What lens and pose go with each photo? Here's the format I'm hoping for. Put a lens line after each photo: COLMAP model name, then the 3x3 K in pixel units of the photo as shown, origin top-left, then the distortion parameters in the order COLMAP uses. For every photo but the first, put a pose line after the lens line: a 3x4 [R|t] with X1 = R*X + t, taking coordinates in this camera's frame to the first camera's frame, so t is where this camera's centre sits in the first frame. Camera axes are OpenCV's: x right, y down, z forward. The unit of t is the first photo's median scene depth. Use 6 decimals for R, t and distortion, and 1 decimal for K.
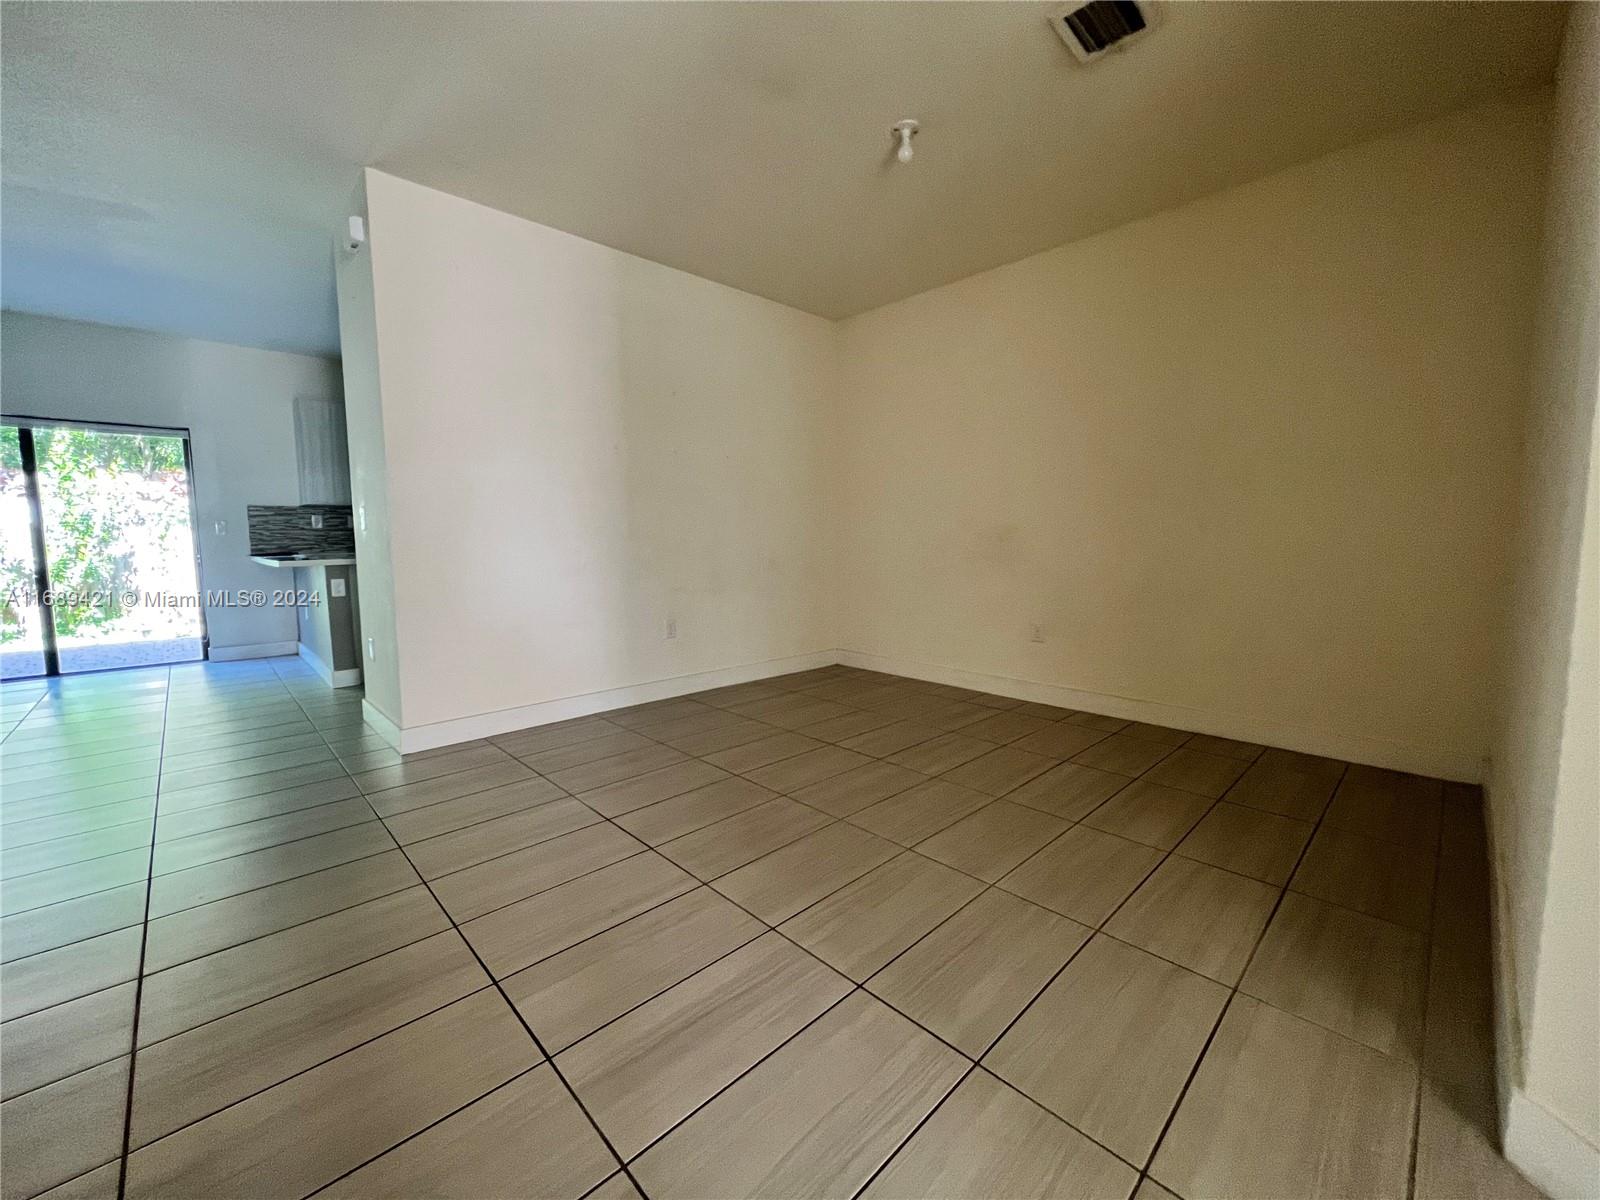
lens RADIAL K [[640.4, 0, 798.2], [0, 640.4, 594.9], [0, 0, 1]] dist [0.000494, 0.000325]
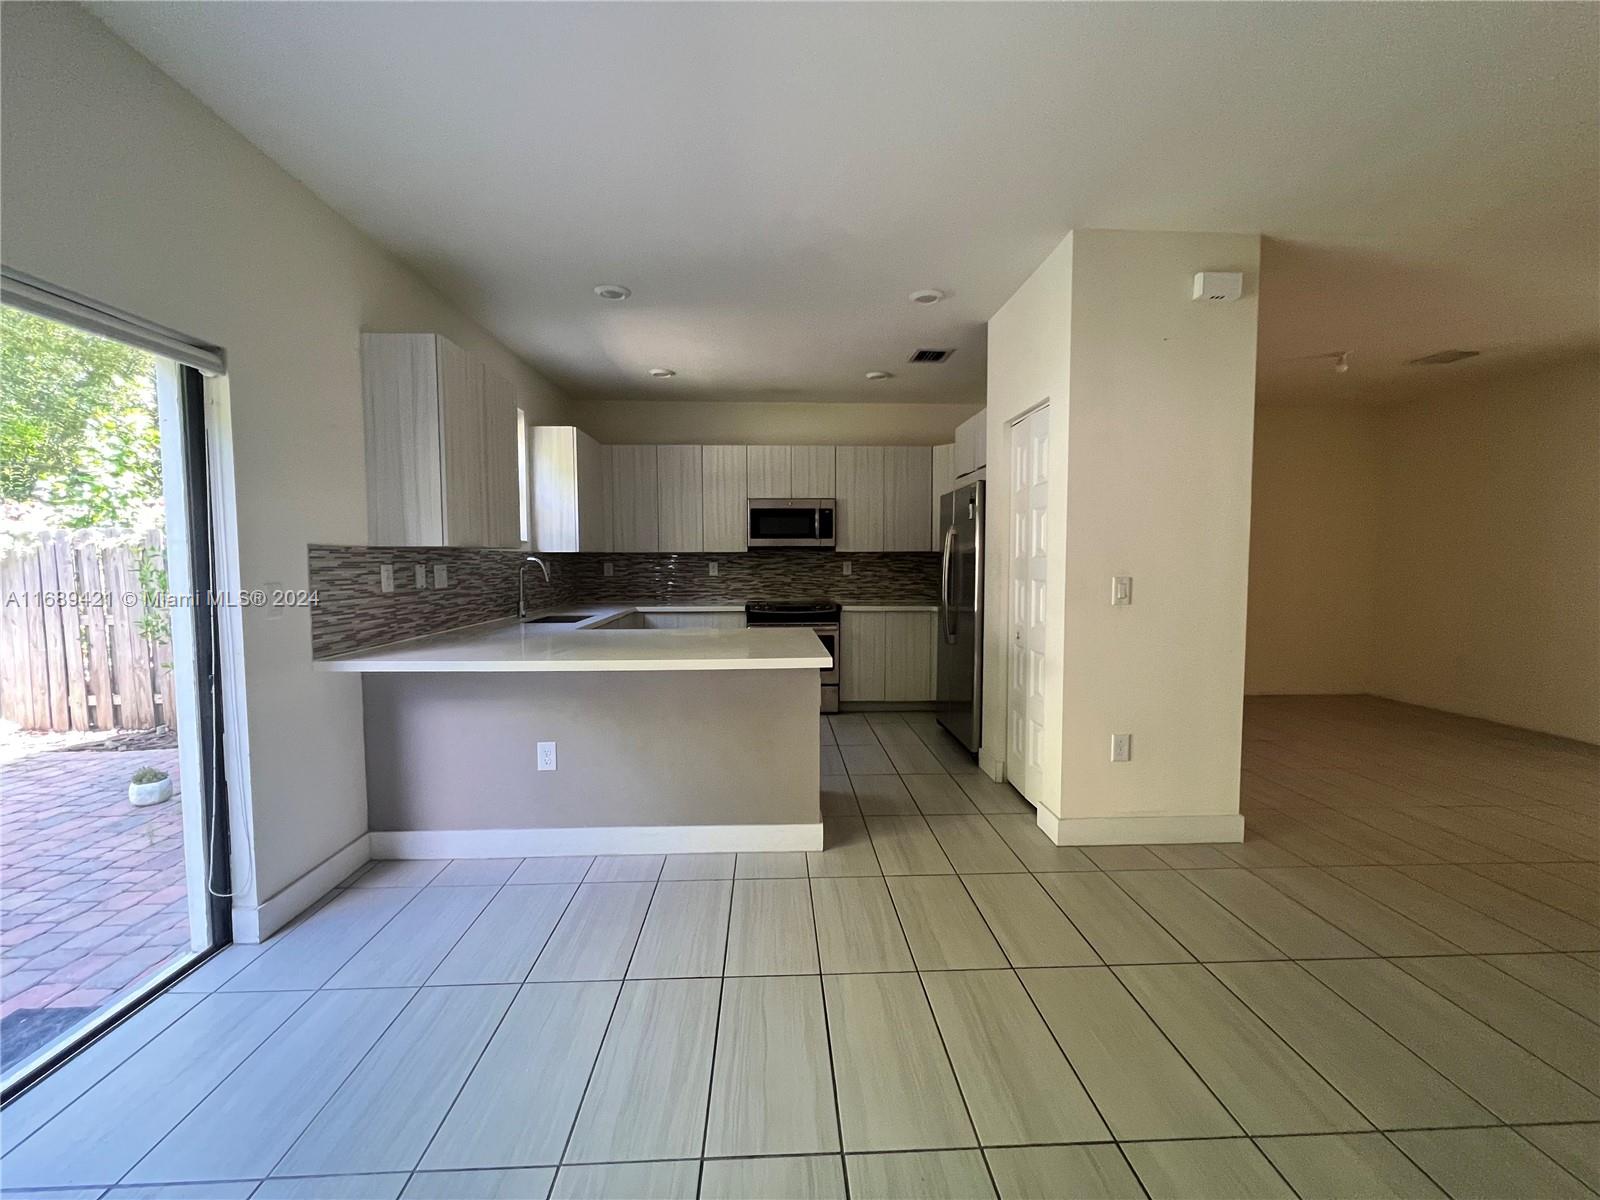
lens RADIAL K [[640.4, 0, 793.2], [0, 640.4, 594.6], [0, 0, 1]] dist [0.000494, 0.000325]
pose [[0.665810, -0.036125, 0.745246, -0.681607], [0.064356, 0.997885, -0.009125, -0.058153], [-0.743341, 0.054036, 0.666727, 0.335160]]
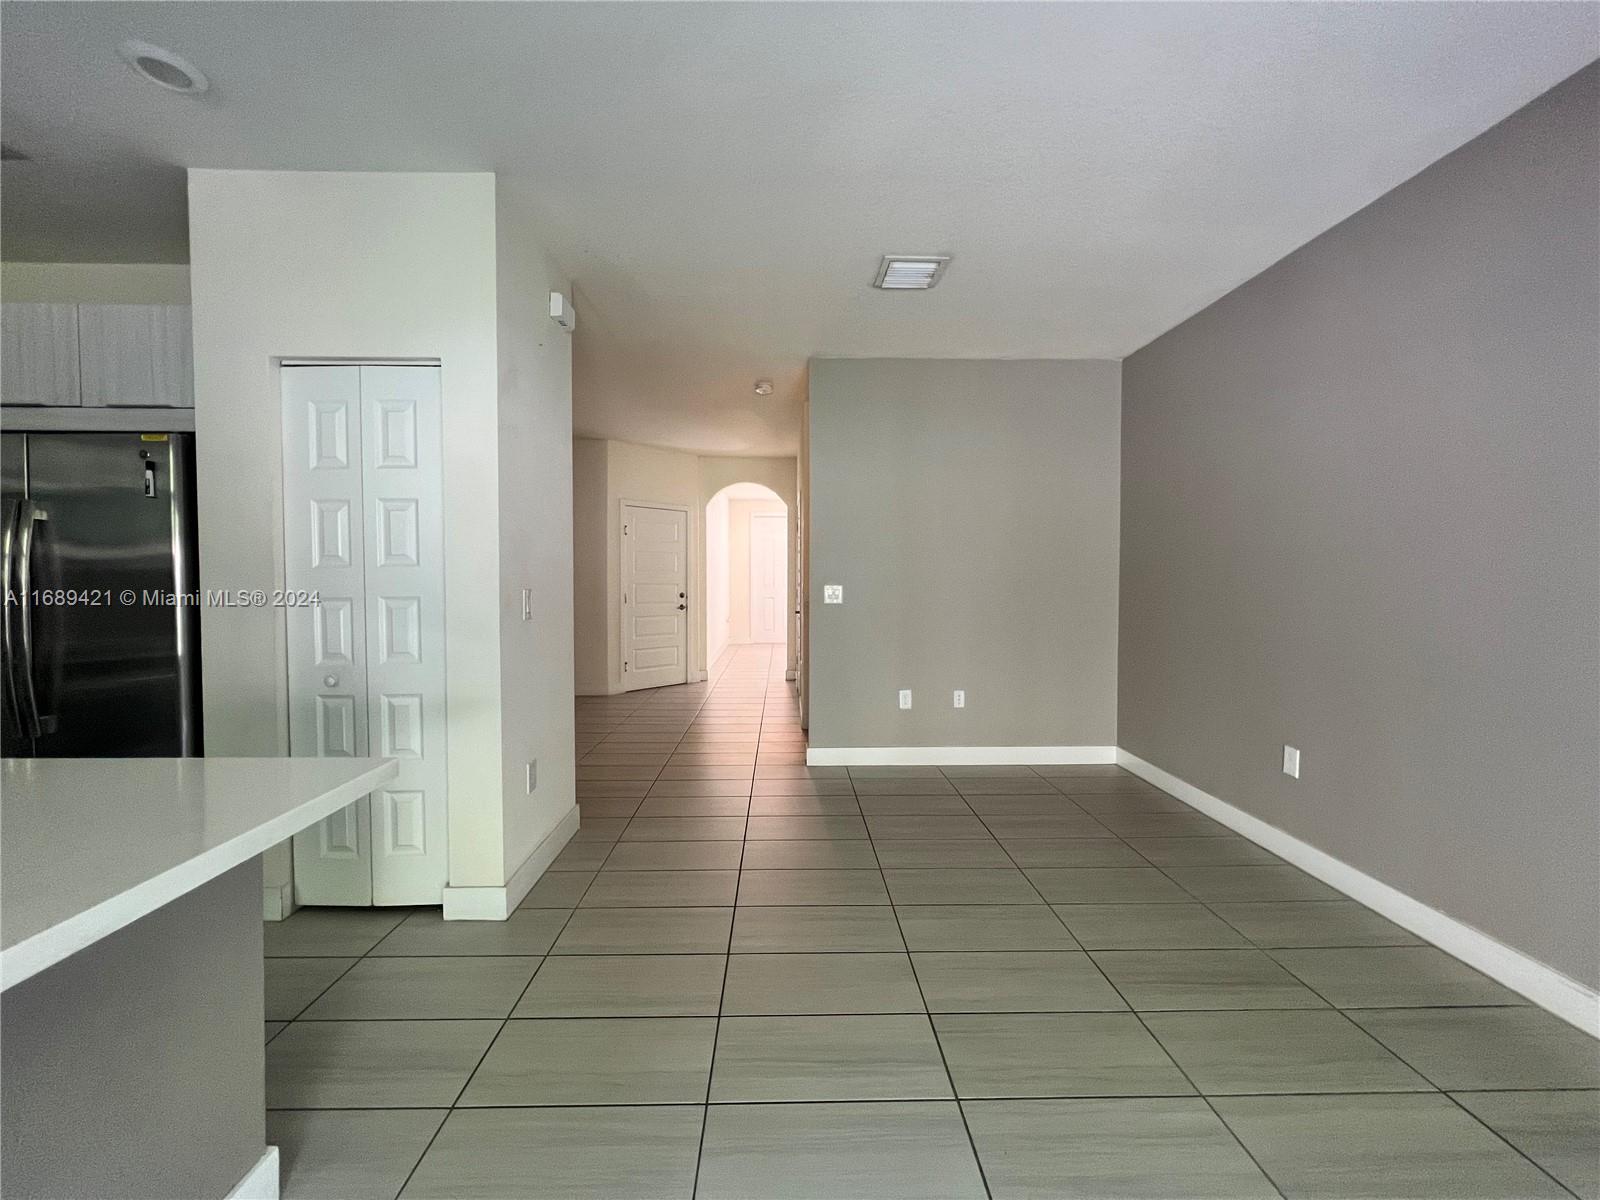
lens RADIAL K [[640.4, 0, 786.0], [0, 640.4, 598.4], [0, 0, 1]] dist [0.000494, 0.000325]
pose [[-0.728927, -0.015120, 0.684424, -0.612646], [0.067279, 0.993334, 0.093598, -0.076036], [-0.681277, 0.114274, -0.723051, 0.578925]]
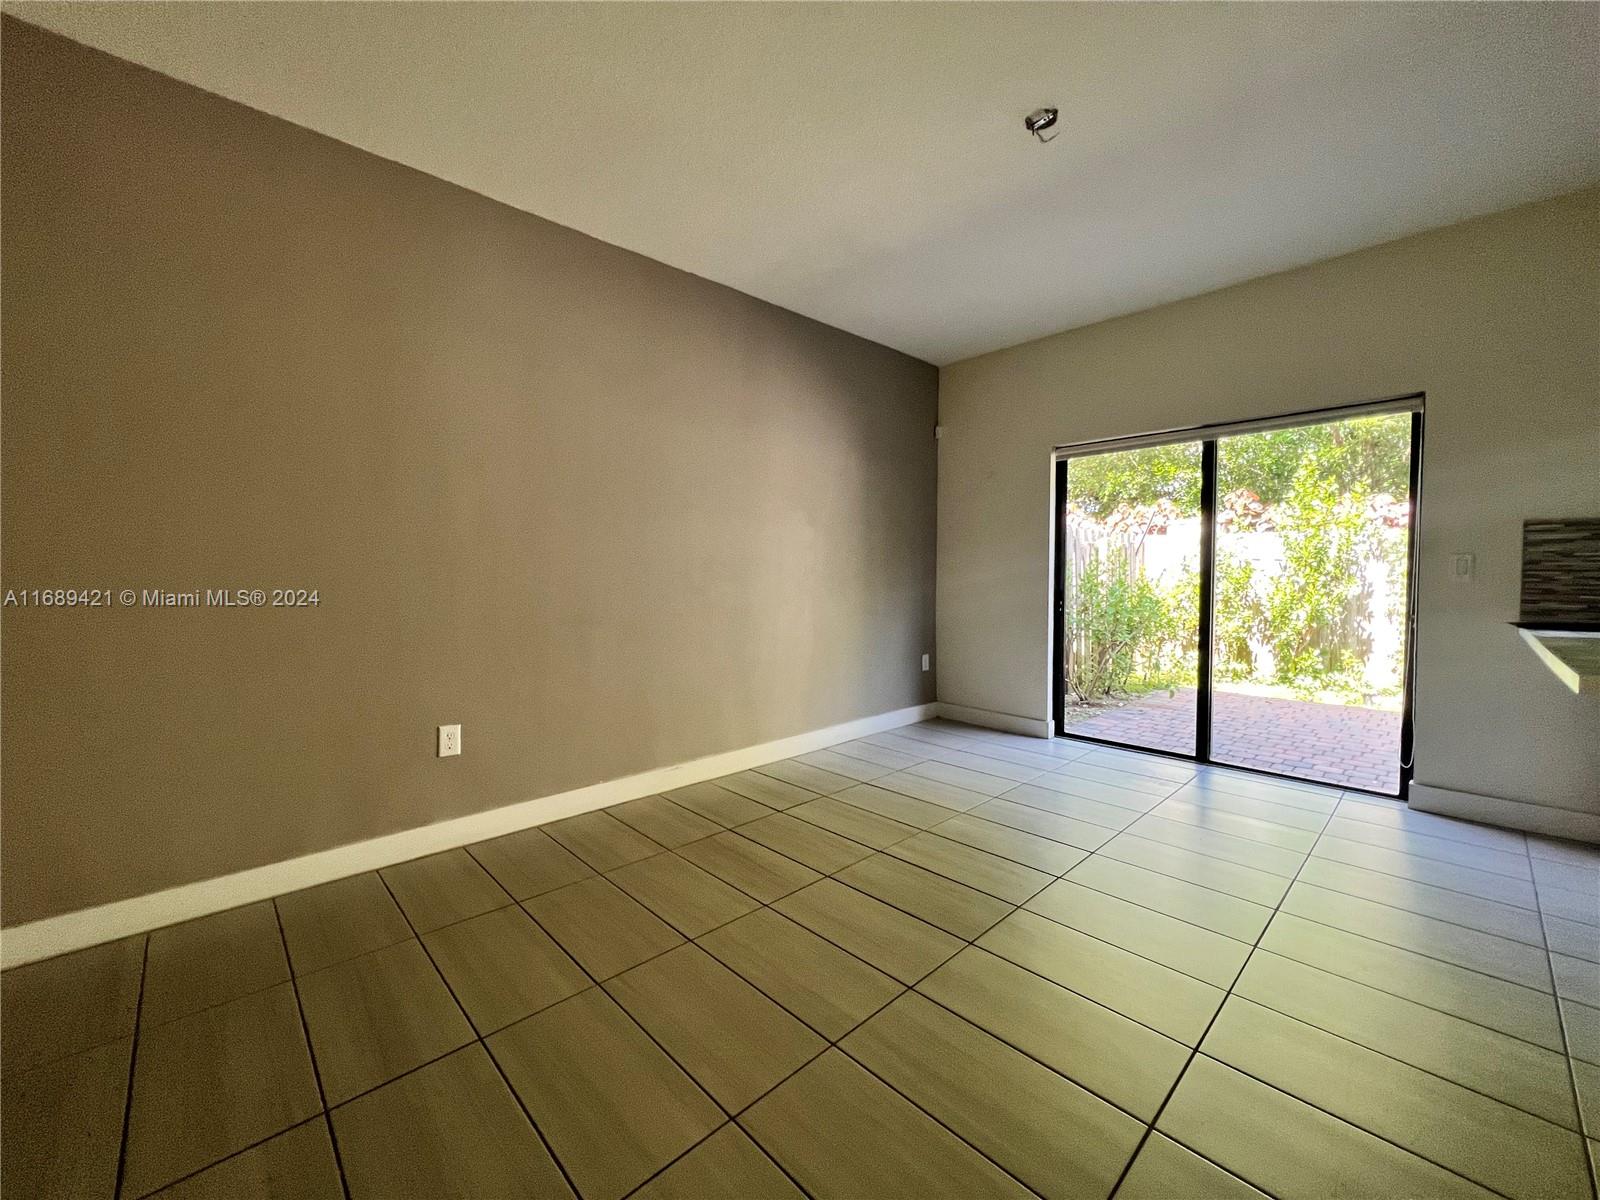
lens RADIAL K [[640.4, 0, 798.6], [0, 640.4, 593.3], [0, 0, 1]] dist [0.000494, 0.000325]
pose [[-0.004340, 0.042147, -0.999102, -0.254514], [-0.088854, 0.995143, 0.042366, -0.039342], [0.996035, 0.088958, -0.000574, 0.315531]]
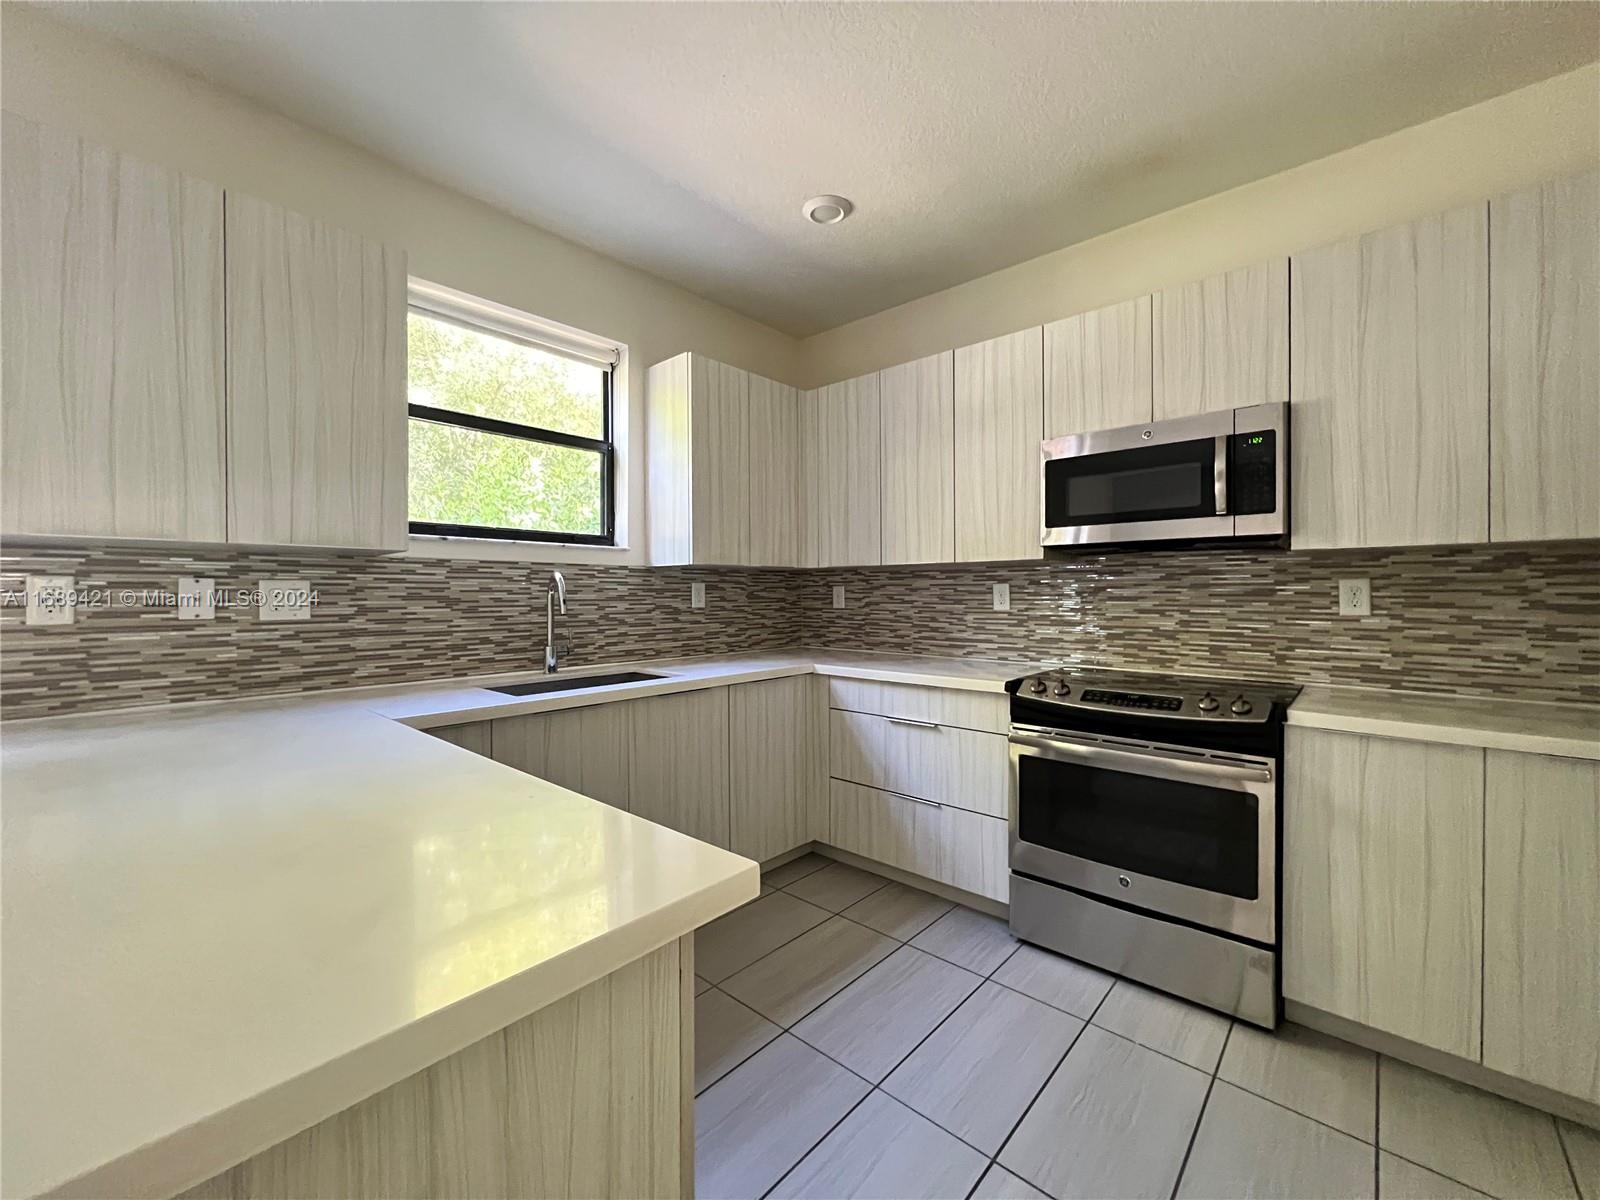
lens RADIAL K [[647.0, 0, 791.6], [0, 647.0, 595.2], [0, 0, 1]] dist [0.003533, -0.000208]
pose [[0.997506, 0.005524, 0.070361, -0.341812], [0.000499, 0.996356, -0.085295, -0.069363], [-0.070576, 0.085118, 0.993868, 0.527271]]
